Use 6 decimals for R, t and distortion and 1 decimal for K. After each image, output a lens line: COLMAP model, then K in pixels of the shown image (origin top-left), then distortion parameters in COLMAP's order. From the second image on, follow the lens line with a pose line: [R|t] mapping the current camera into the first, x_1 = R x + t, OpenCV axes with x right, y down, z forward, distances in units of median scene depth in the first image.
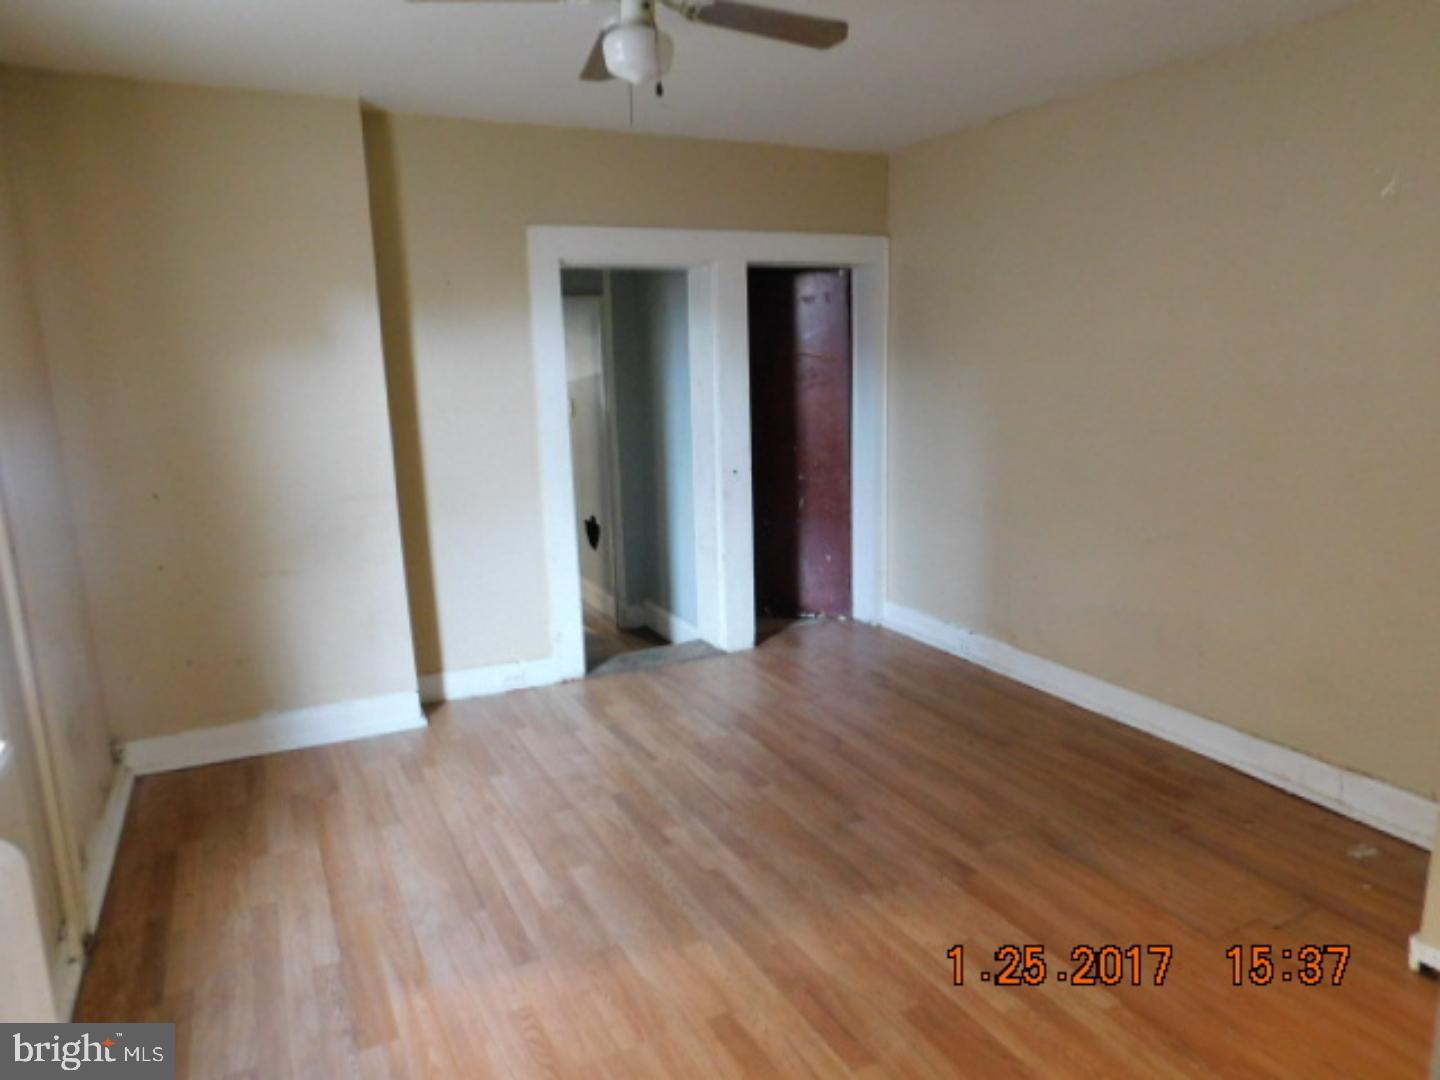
lens RADIAL K [[953.8, 0, 718.2], [0, 953.8, 541.0], [0, 0, 1]] dist [-0.009143, 0.021975]
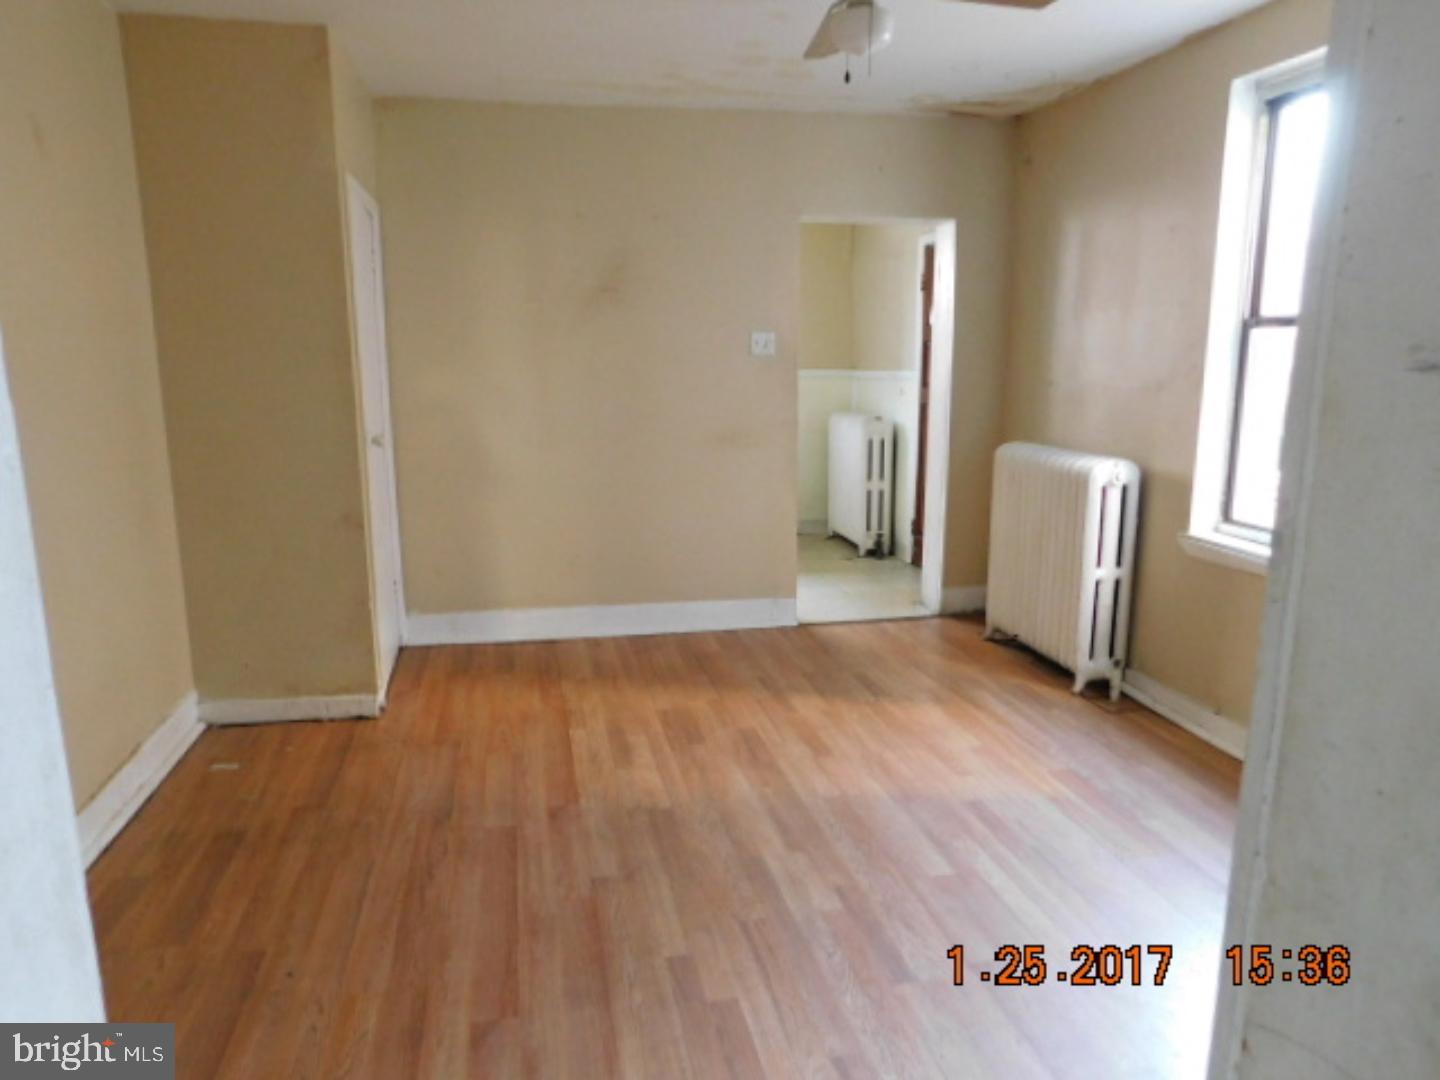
lens RADIAL K [[953.8, 0, 717.9], [0, 953.8, 538.6], [0, 0, 1]] dist [-0.009143, 0.021975]
pose [[-0.964946, -0.026685, 0.261087, -0.171488], [0.077749, 0.921094, 0.381497, -0.306823], [-0.250666, 0.388424, -0.886732, 1.760682]]
